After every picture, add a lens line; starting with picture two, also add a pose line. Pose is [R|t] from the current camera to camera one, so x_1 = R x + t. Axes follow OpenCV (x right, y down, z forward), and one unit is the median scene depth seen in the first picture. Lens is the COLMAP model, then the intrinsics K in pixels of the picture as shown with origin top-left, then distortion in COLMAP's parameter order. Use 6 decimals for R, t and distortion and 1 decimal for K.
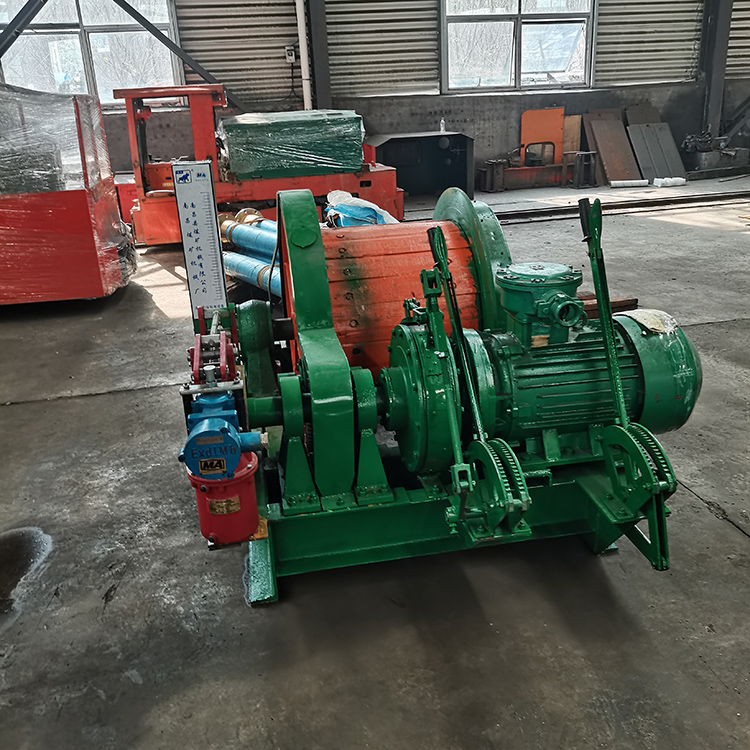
lens RADIAL K [[769.3, 0, 375.0], [0, 769.3, 375.0], [0, 0, 1]] dist [0.004753, -0.011356]
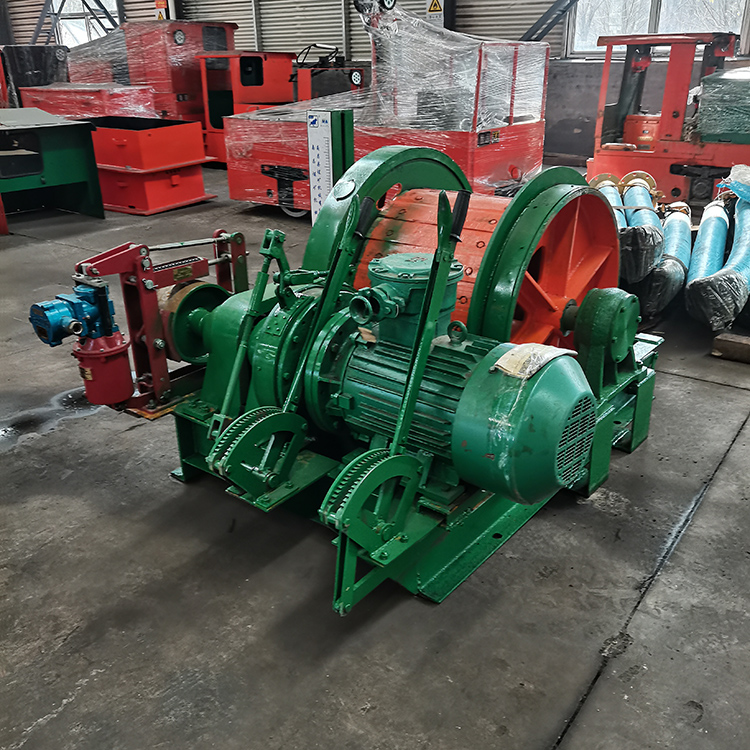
lens RADIAL K [[784.8, 0, 354.4], [0, 784.8, 350.1], [0, 0, 1]] dist [0.043441, -0.052910]
pose [[0.650848, 0.300351, -0.697271, 0.688070], [-0.278546, 0.948839, 0.148714, -0.126088], [0.706265, 0.097432, 0.701211, 0.260812]]
